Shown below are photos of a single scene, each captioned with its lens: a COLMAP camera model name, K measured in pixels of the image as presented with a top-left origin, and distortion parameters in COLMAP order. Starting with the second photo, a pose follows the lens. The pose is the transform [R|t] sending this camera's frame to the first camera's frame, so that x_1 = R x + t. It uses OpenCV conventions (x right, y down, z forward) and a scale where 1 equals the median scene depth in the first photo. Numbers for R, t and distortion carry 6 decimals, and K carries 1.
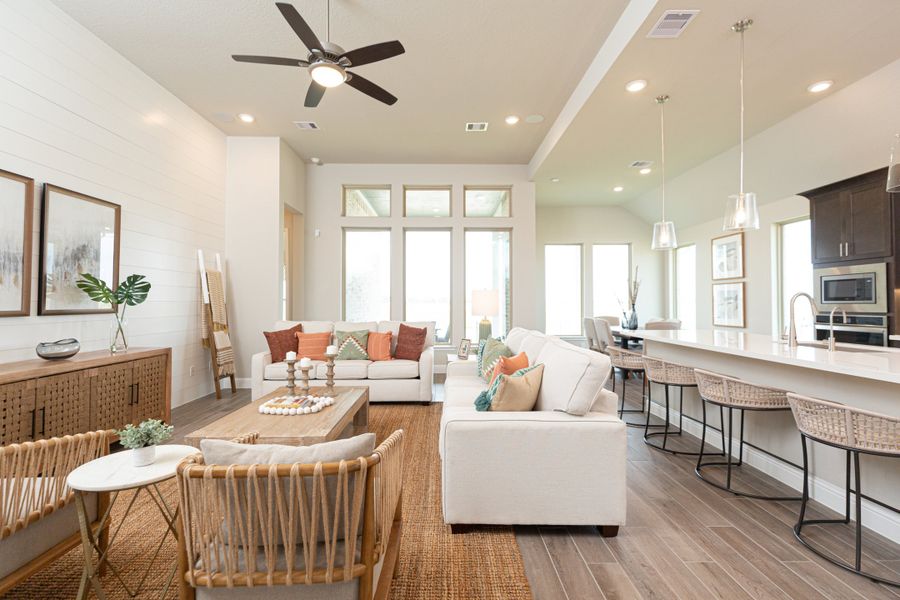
lens RADIAL K [[399.3, 0, 448.3], [0, 399.3, 297.5], [0, 0, 1]] dist [-0.002877, 0.000238]
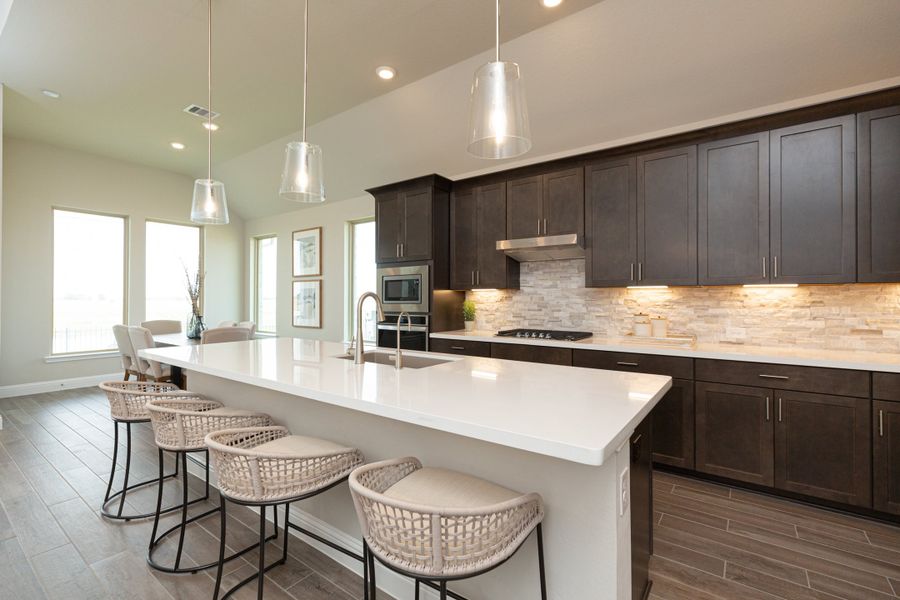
lens RADIAL K [[399.3, 0, 448.3], [0, 399.3, 297.5], [0, 0, 1]] dist [-0.002877, 0.000238]
pose [[0.600814, 0.009179, 0.799336, 0.226534], [-0.014755, 0.999891, -0.000392, -0.001526], [-0.799253, -0.011559, 0.600884, 0.256027]]
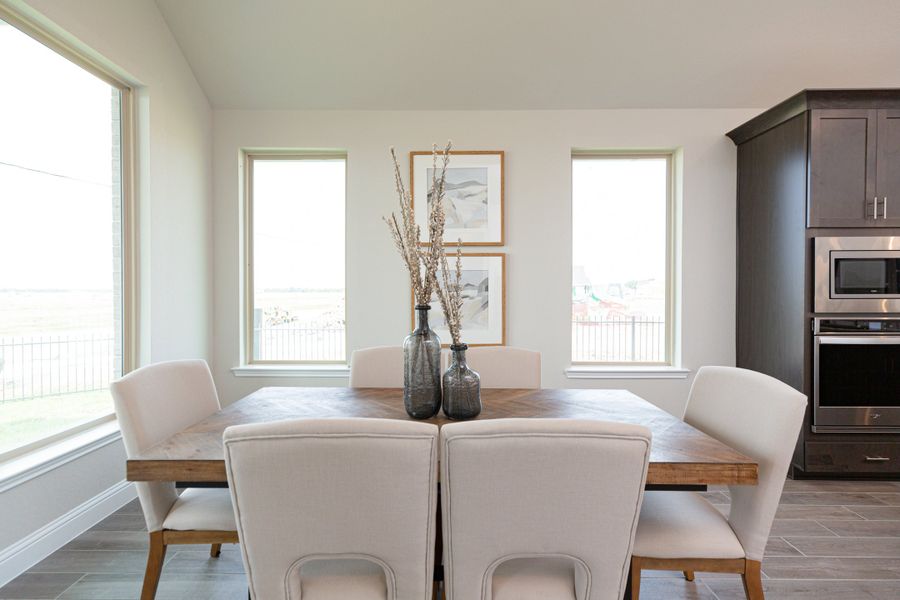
lens RADIAL K [[399.3, 0, 448.3], [0, 399.3, 297.5], [0, 0, 1]] dist [-0.002877, 0.000238]
pose [[0.035609, -0.012646, 0.999286, 0.331282], [-0.014537, 0.999808, 0.013171, 0.013373], [-0.999260, -0.014996, 0.035418, 1.428174]]
